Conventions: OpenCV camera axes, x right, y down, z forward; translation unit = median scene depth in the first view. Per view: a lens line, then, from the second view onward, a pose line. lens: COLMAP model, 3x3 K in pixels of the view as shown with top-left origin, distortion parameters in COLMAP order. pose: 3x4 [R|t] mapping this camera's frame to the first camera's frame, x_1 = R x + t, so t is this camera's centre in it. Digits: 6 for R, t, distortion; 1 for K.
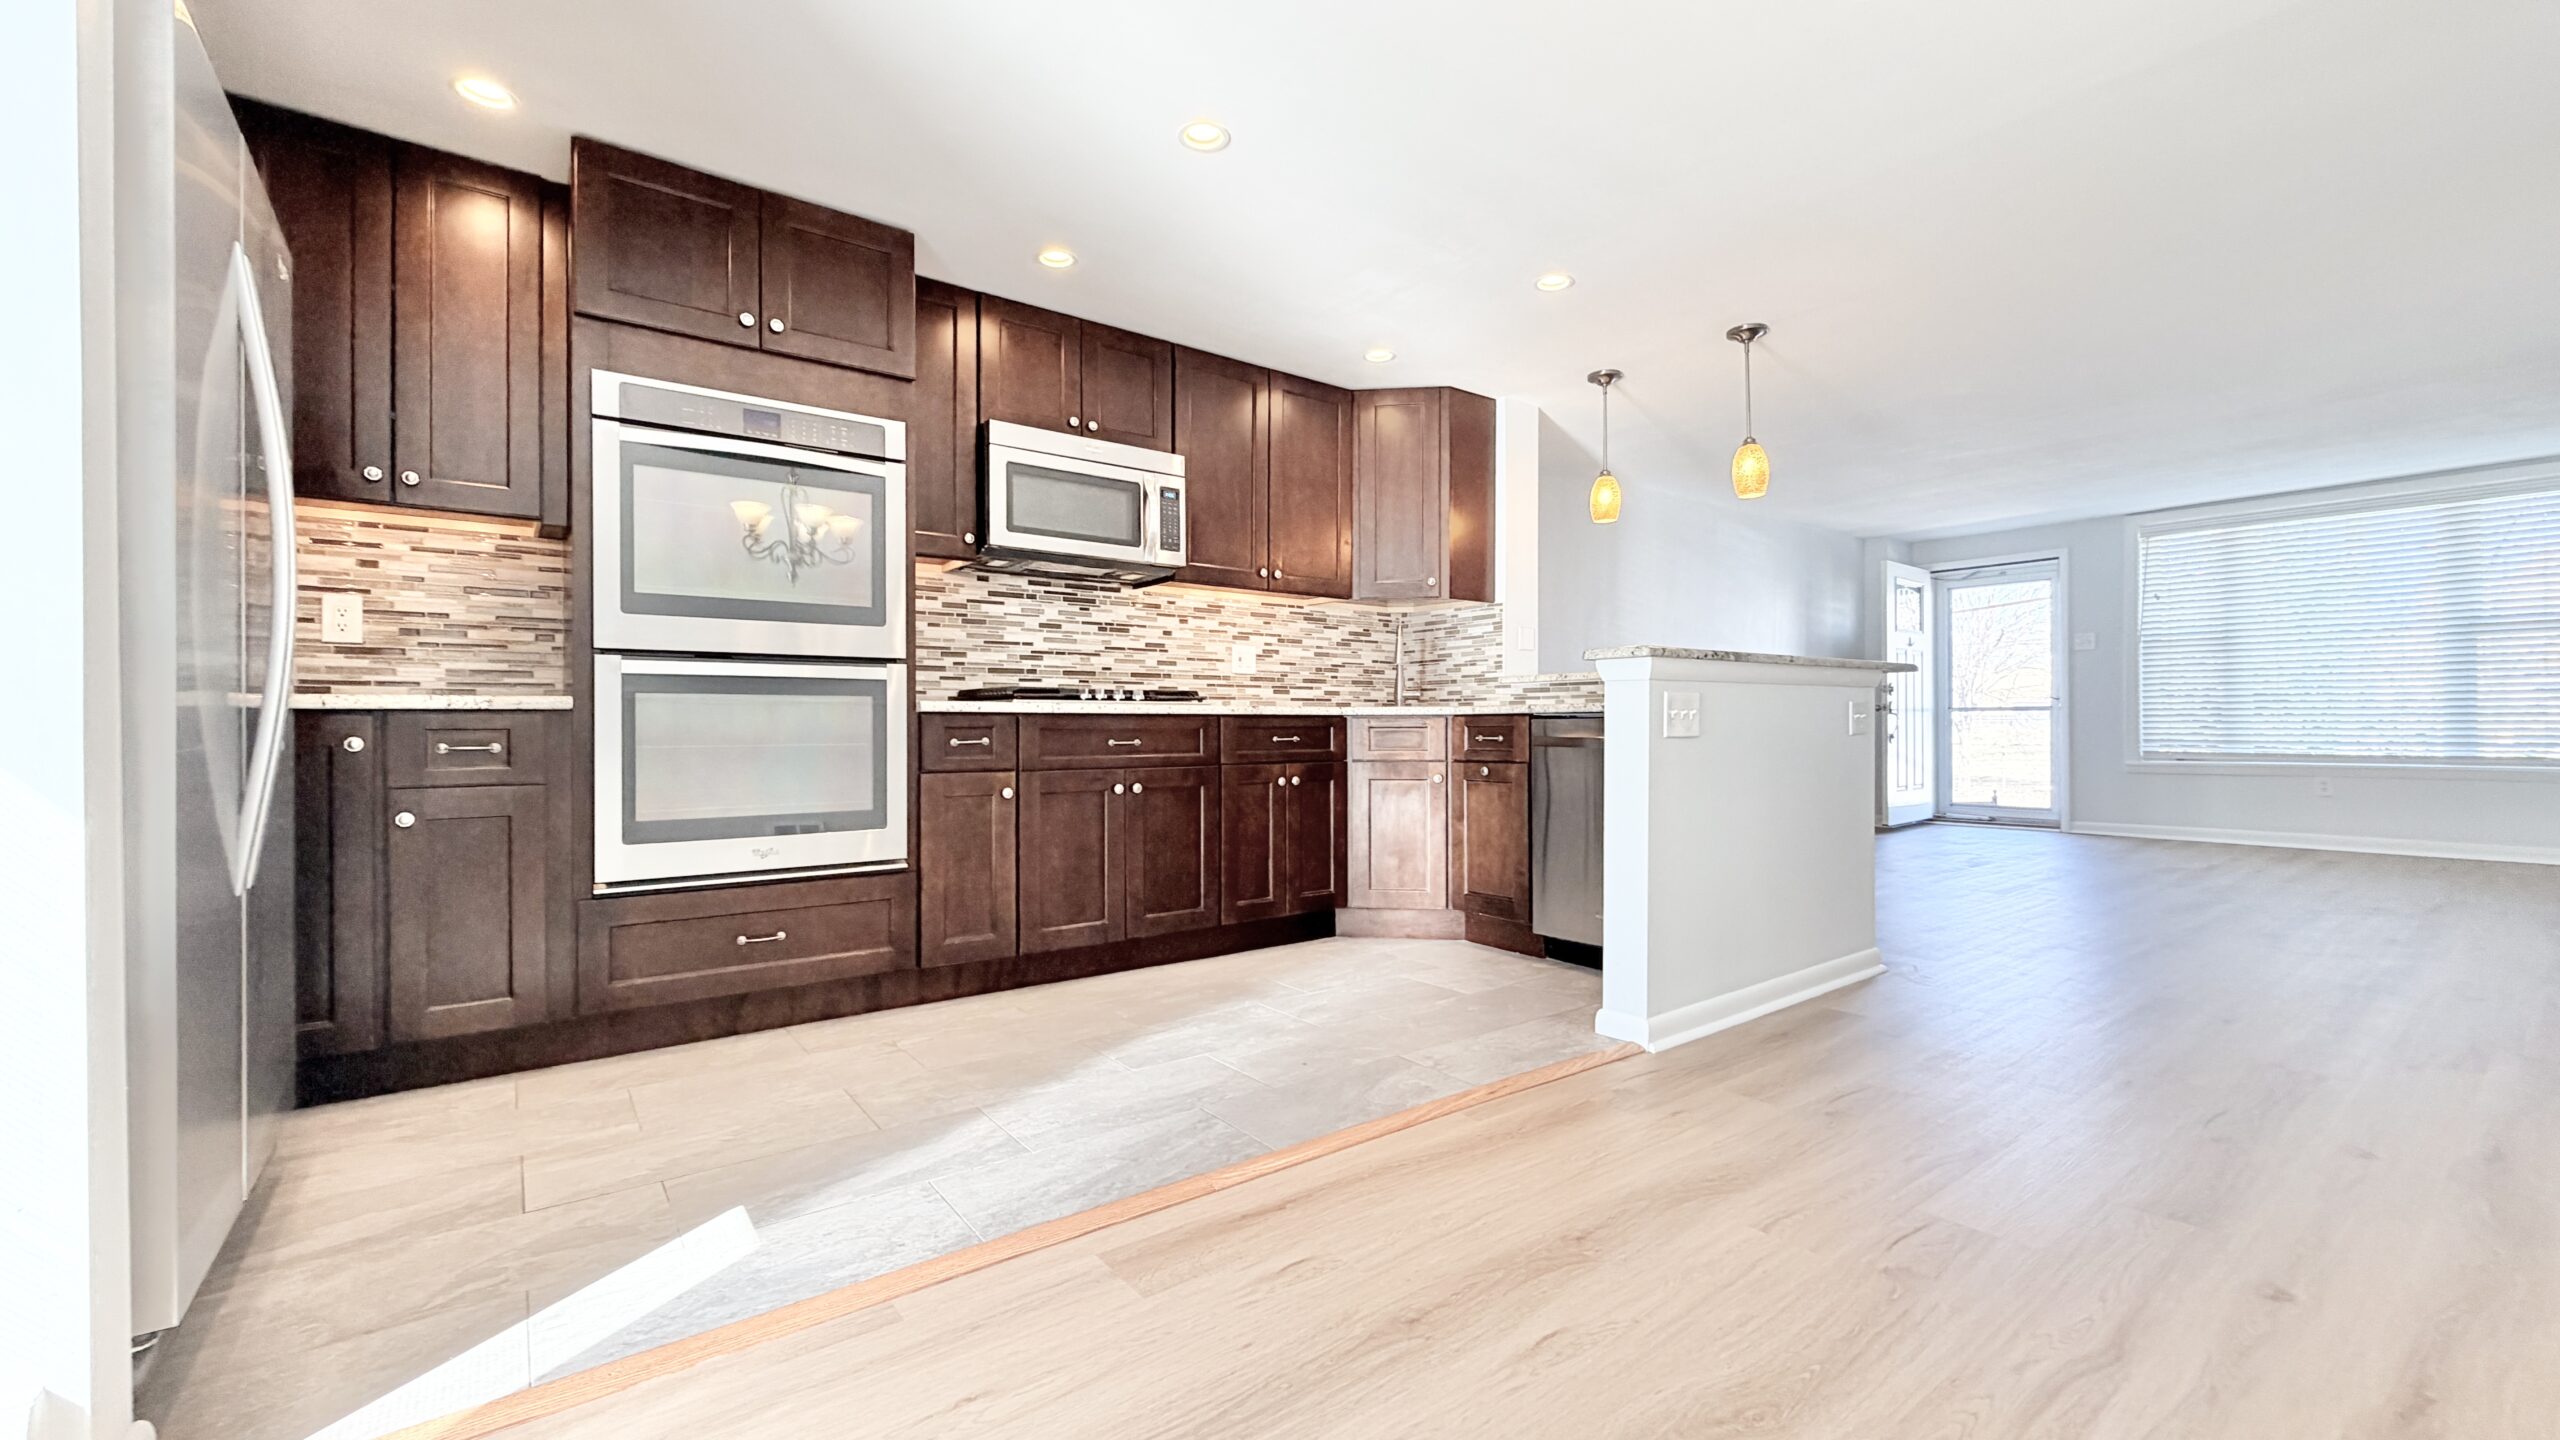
lens RADIAL K [[1016.9, 0, 1272.7], [0, 1016.9, 726.2], [0, 0, 1]] dist [0.000164, -0.000226]
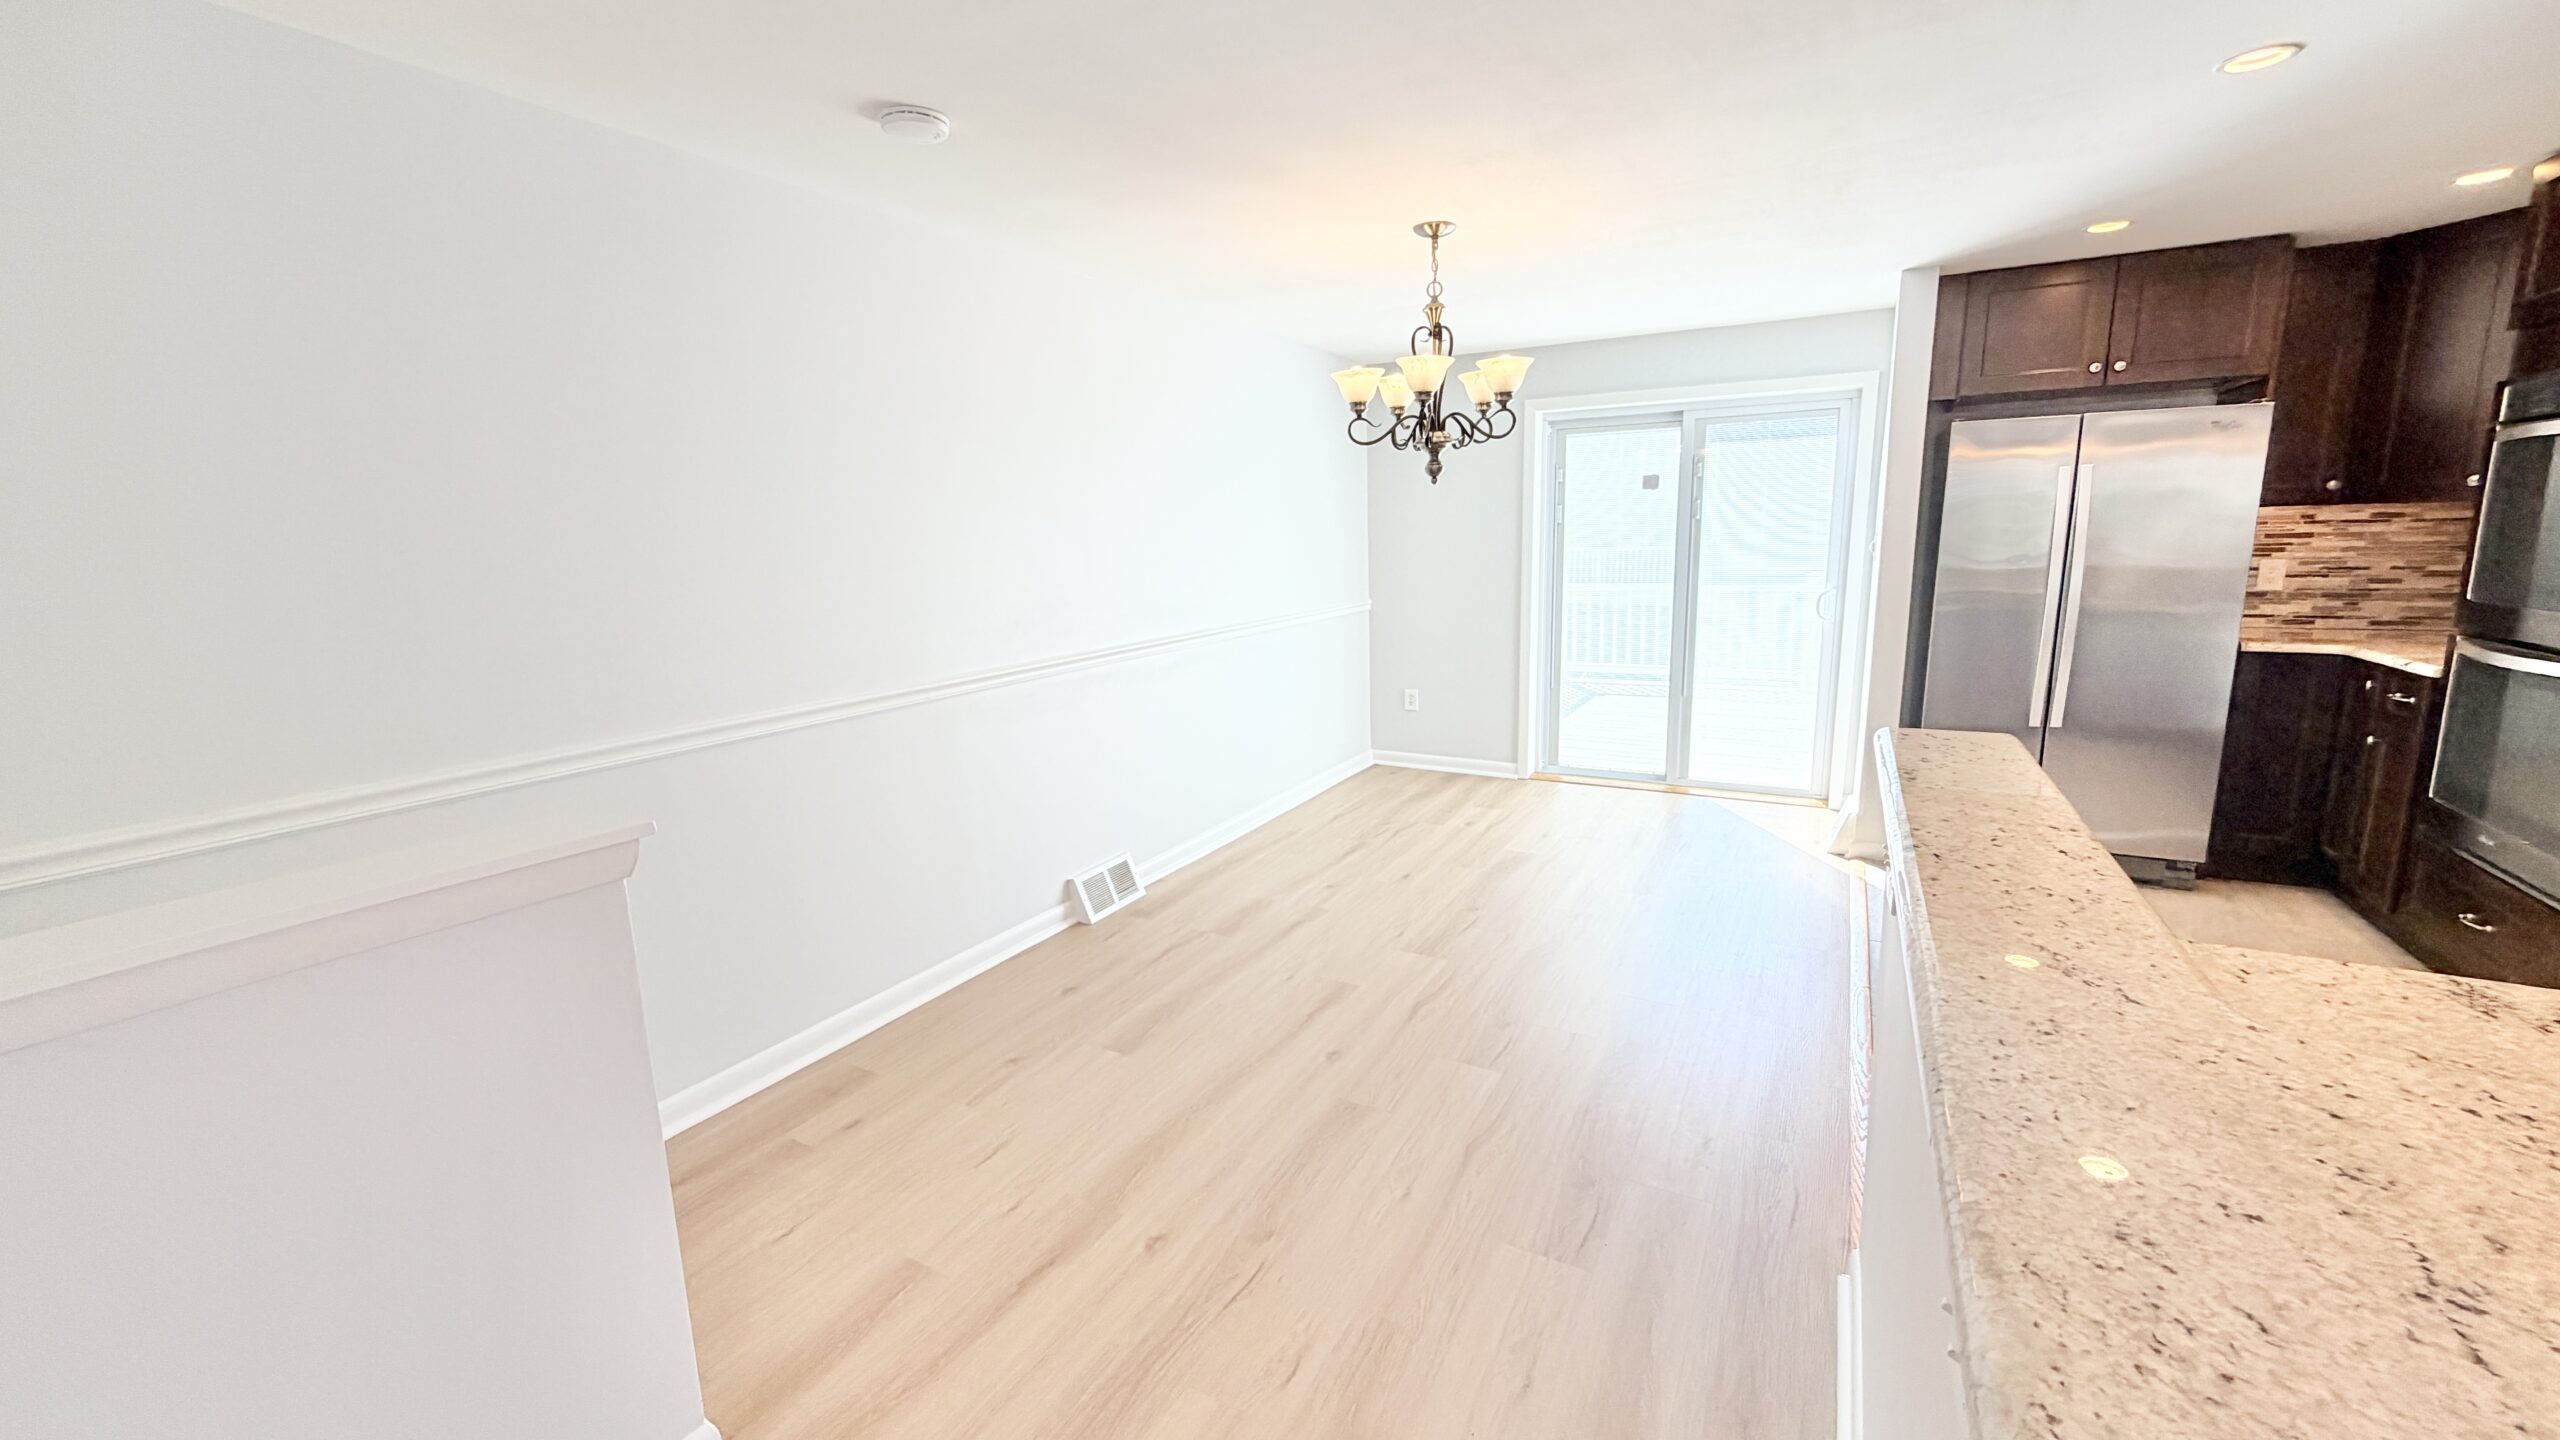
lens RADIAL K [[1016.9, 0, 1272.7], [0, 1016.9, 726.2], [0, 0, 1]] dist [0.000164, -0.000226]
pose [[-0.913279, 0.105867, -0.393336, 0.645337], [0.031583, 0.981132, 0.190742, -0.142465], [0.406108, 0.161778, -0.899391, 0.929052]]
